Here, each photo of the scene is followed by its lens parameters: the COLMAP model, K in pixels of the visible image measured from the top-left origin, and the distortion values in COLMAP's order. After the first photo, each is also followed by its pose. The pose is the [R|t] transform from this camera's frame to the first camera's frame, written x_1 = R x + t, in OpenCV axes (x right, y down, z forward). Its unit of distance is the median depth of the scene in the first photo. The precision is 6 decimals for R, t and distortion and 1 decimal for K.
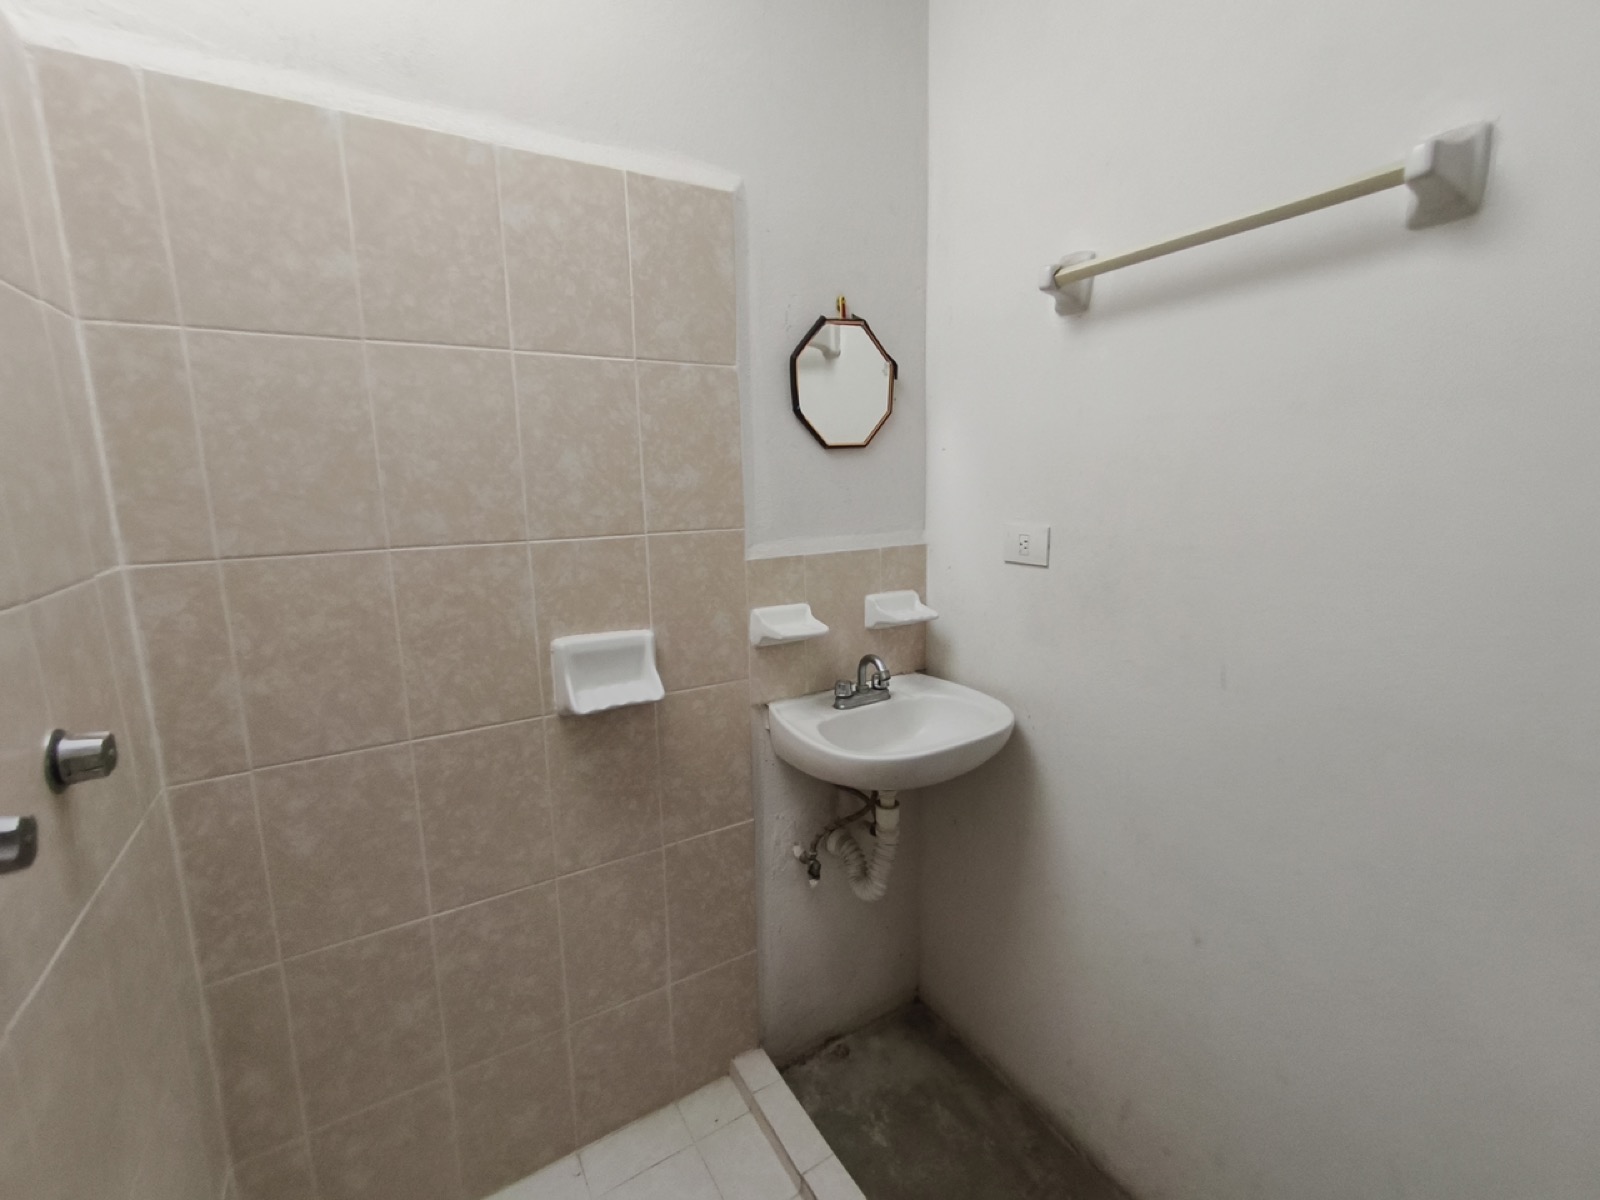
lens RADIAL K [[704.0, 0, 805.2], [0, 704.0, 601.7], [0, 0, 1]] dist [-0.008698, 0.007514]
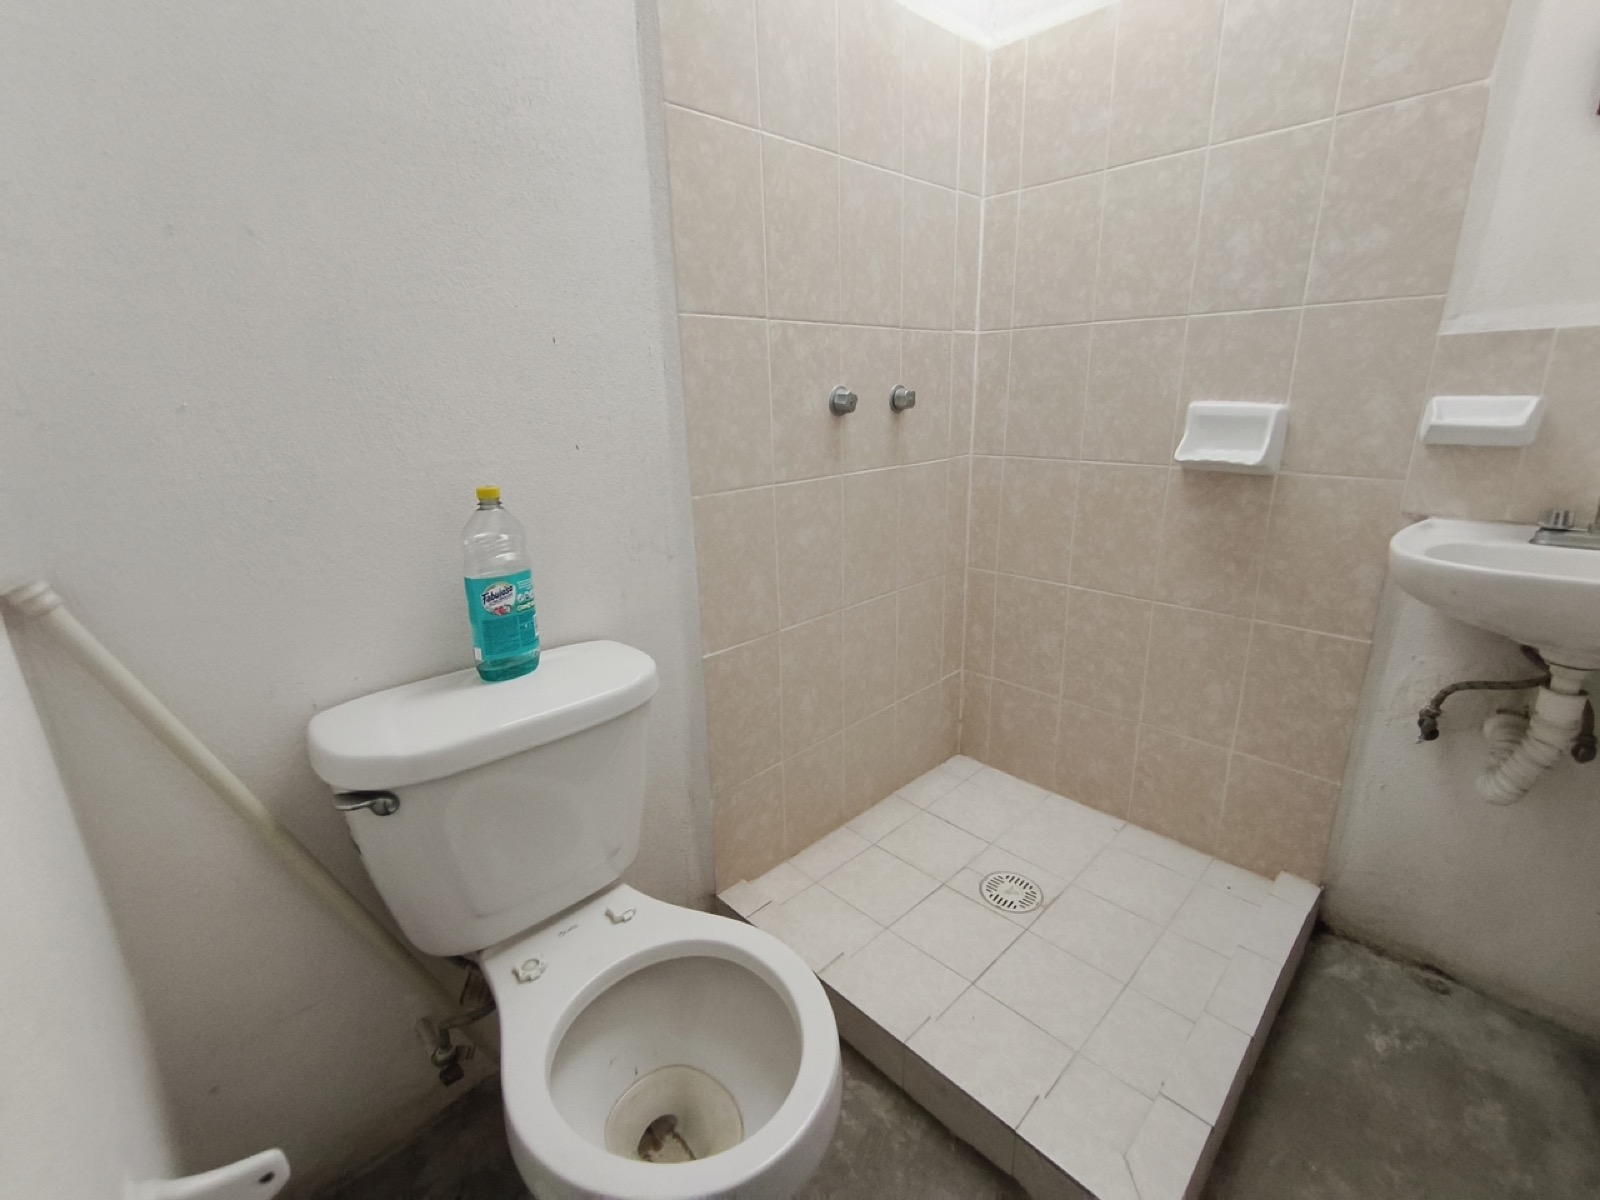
lens RADIAL K [[704.0, 0, 805.2], [0, 704.0, 601.7], [0, 0, 1]] dist [-0.008698, 0.007514]
pose [[0.218456, 0.302186, -0.927880, 0.718658], [-0.150692, 0.949887, 0.273875, 0.147386], [0.964142, 0.079994, 0.253045, 0.074492]]
